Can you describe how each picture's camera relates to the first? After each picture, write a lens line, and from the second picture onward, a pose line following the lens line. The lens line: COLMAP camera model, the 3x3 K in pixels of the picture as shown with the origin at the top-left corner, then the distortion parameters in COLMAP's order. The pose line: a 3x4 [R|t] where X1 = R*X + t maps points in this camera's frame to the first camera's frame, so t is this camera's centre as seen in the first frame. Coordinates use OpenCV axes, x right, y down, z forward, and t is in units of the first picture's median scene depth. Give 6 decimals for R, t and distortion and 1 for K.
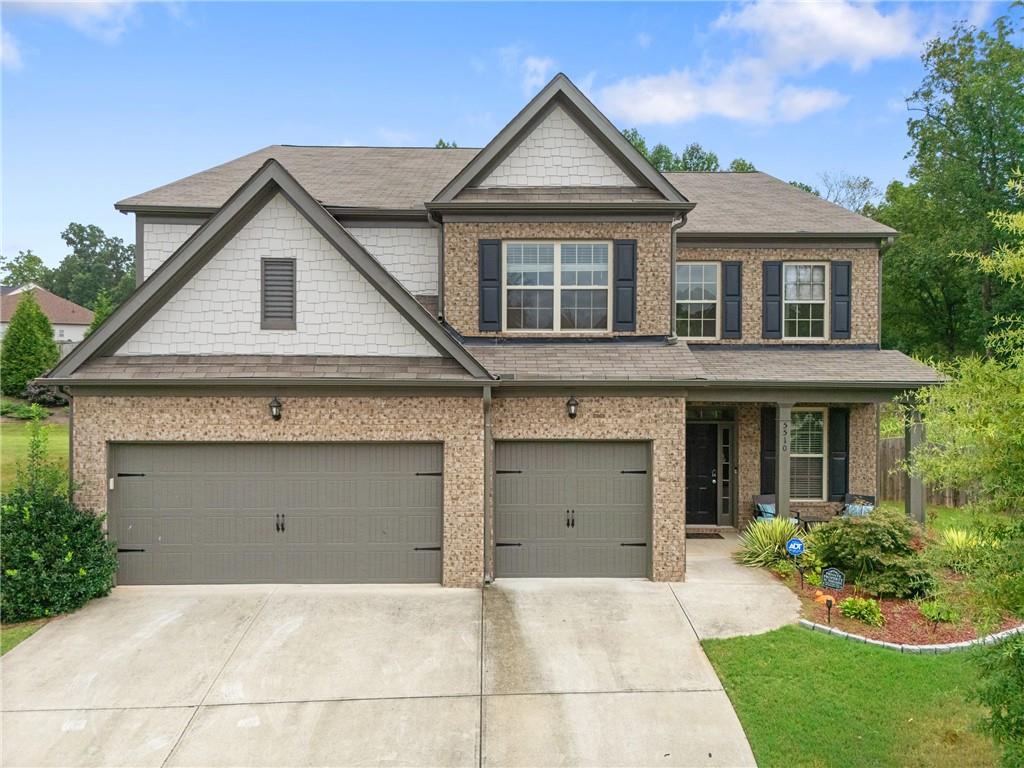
lens RADIAL K [[762.8, 0, 515.4], [0, 762.8, 386.4], [0, 0, 1]] dist [0.054185, -0.047986]
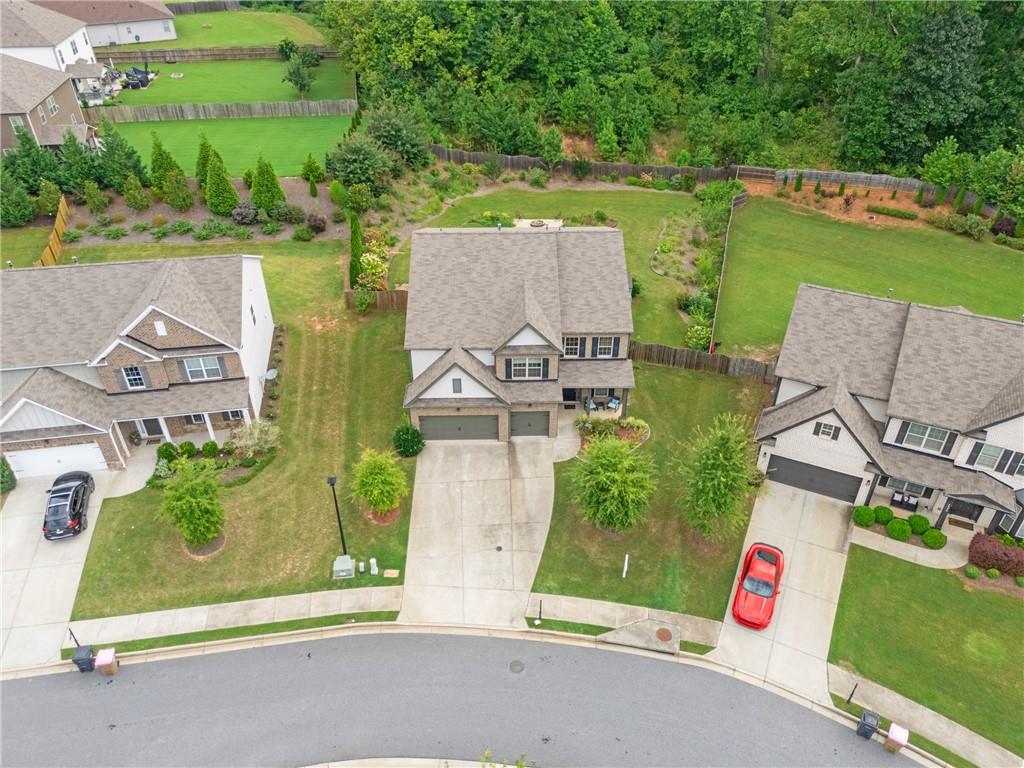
lens RADIAL K [[762.8, 0, 518.9], [0, 762.8, 384.8], [0, 0, 1]] dist [0.054185, -0.047986]
pose [[0.999977, -0.004776, 0.004808, -0.001936], [0.001158, 0.819521, 0.573048, -2.312118], [-0.006677, -0.573029, 0.819508, -2.182487]]
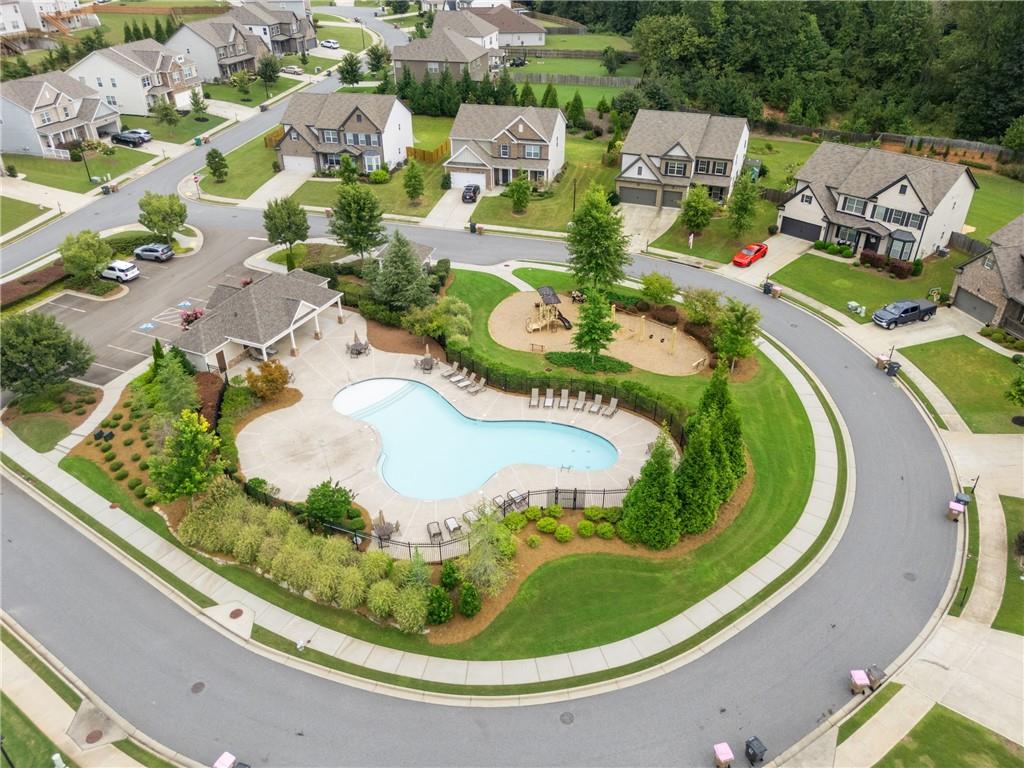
lens RADIAL K [[762.8, 0, 514.4], [0, 762.8, 389.0], [0, 0, 1]] dist [0.054185, -0.047986]
pose [[0.920401, 0.199721, -0.336115, 1.692681], [0.002132, 0.857106, 0.515136, -2.344392], [0.390970, -0.474849, 0.788455, -7.147259]]
